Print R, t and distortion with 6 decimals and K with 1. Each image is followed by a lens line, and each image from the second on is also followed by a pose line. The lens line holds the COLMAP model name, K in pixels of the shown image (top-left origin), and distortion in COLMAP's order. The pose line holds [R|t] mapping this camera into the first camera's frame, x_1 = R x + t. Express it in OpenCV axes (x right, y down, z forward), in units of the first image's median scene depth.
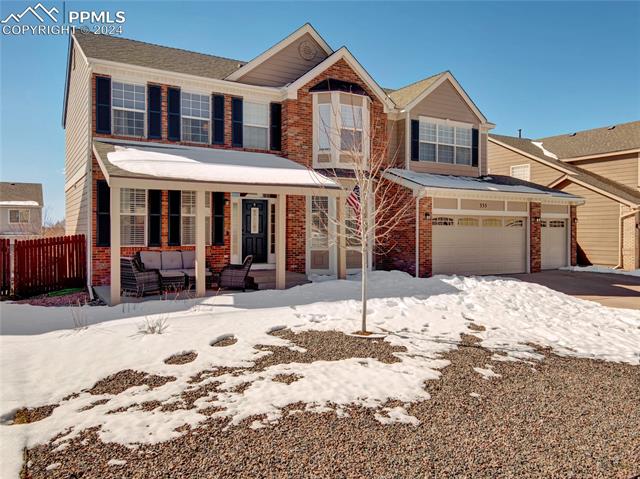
lens RADIAL K [[449.7, 0, 320.0], [0, 449.7, 238.3], [0, 0, 1]] dist [0.030877, 0.003993]
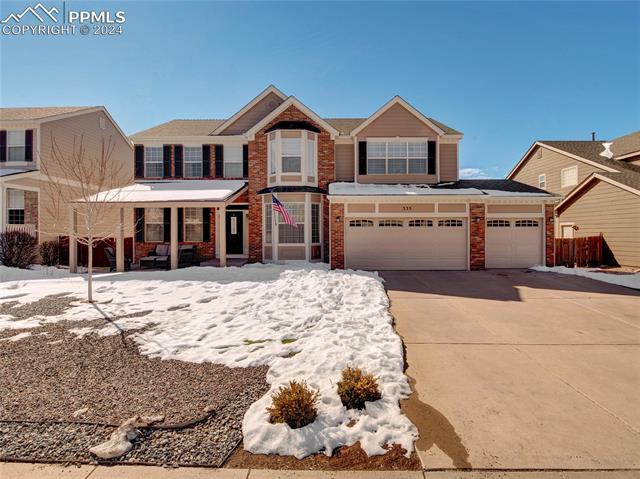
lens RADIAL K [[297.1, 0, 320.2], [0, 297.1, 240.2], [0, 0, 1]] dist [0.008414, -0.000863]
pose [[0.877694, 0.005134, -0.479193, 0.553260], [-0.002141, 0.999975, 0.006792, 0.002248], [0.479216, -0.004935, 0.877683, 0.254715]]
